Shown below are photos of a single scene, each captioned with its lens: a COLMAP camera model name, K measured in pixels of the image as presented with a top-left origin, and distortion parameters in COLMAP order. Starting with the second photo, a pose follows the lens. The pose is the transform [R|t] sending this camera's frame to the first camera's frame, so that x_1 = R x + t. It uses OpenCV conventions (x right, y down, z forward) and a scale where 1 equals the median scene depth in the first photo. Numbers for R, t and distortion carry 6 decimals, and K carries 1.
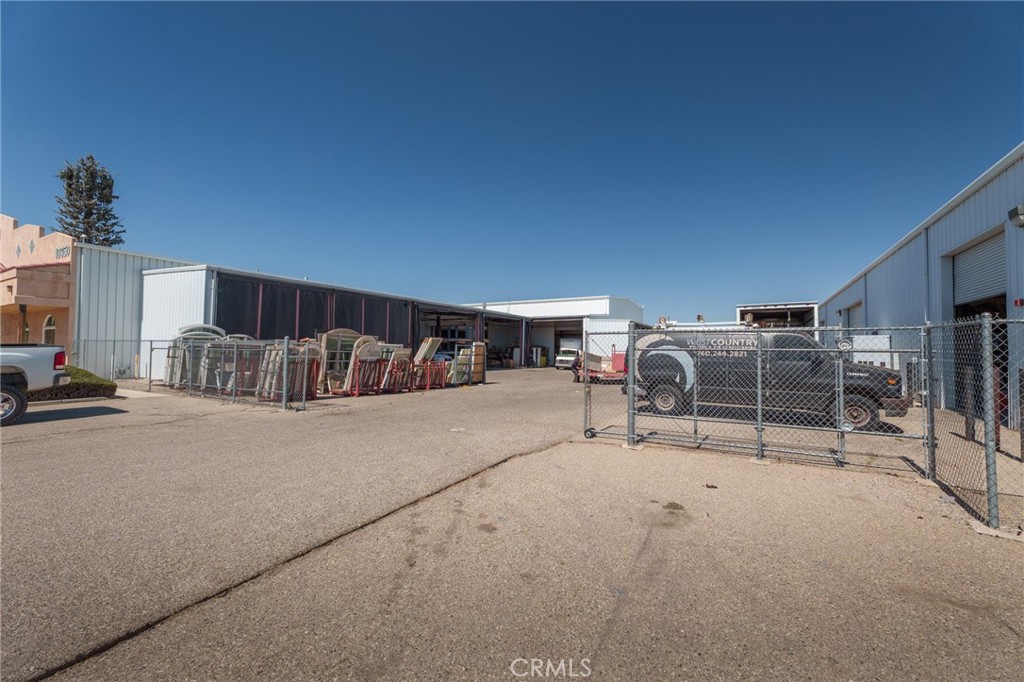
lens RADIAL K [[450.4, 0, 513.1], [0, 450.4, 339.3], [0, 0, 1]] dist [-0.012203, 0.000467]
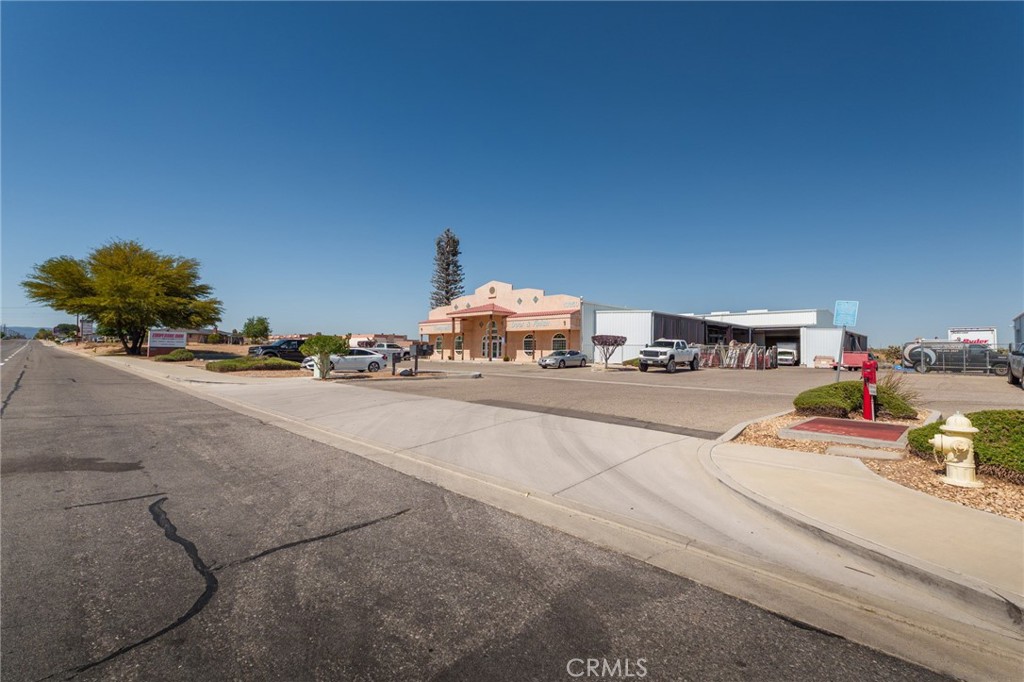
lens RADIAL K [[450.4, 0, 512.5], [0, 450.4, 342.7], [0, 0, 1]] dist [-0.012203, 0.000467]
pose [[0.960054, -0.000132, -0.279815, -0.662653], [0.000929, 0.999996, 0.002717, -0.013784], [0.279813, -0.002869, 0.960050, -1.179900]]
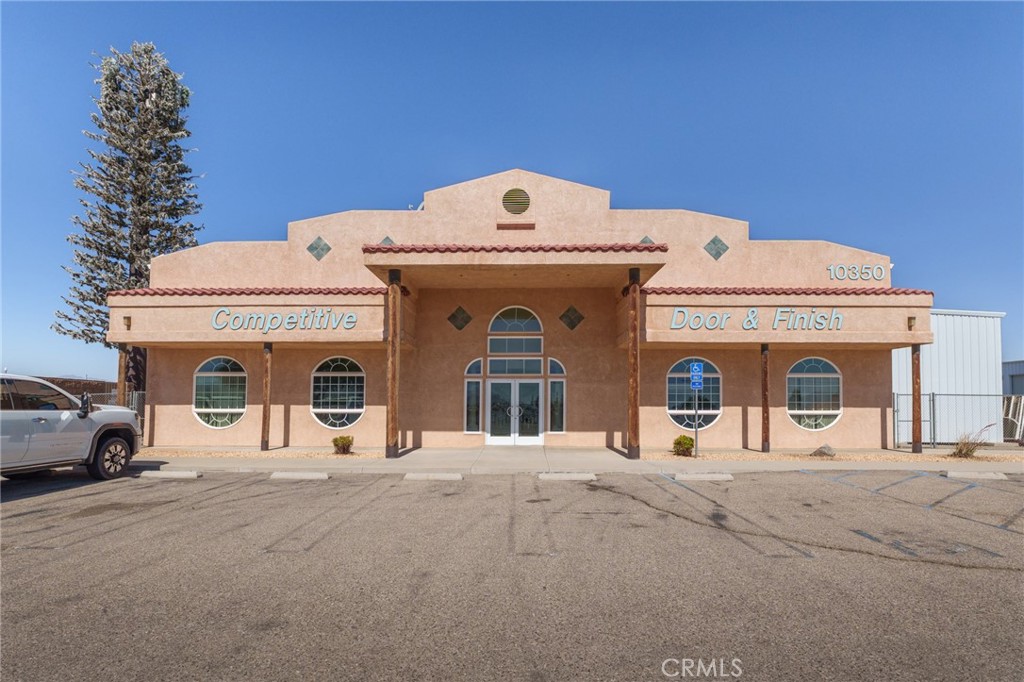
lens RADIAL K [[450.4, 0, 520.1], [0, 450.4, 395.1], [0, 0, 1]] dist [-0.012203, 0.000467]
pose [[0.884814, 0.006629, 0.465897, -1.831606], [-0.005999, 0.999978, -0.002835, 0.012670], [-0.465906, -0.000286, 0.884834, 0.610153]]
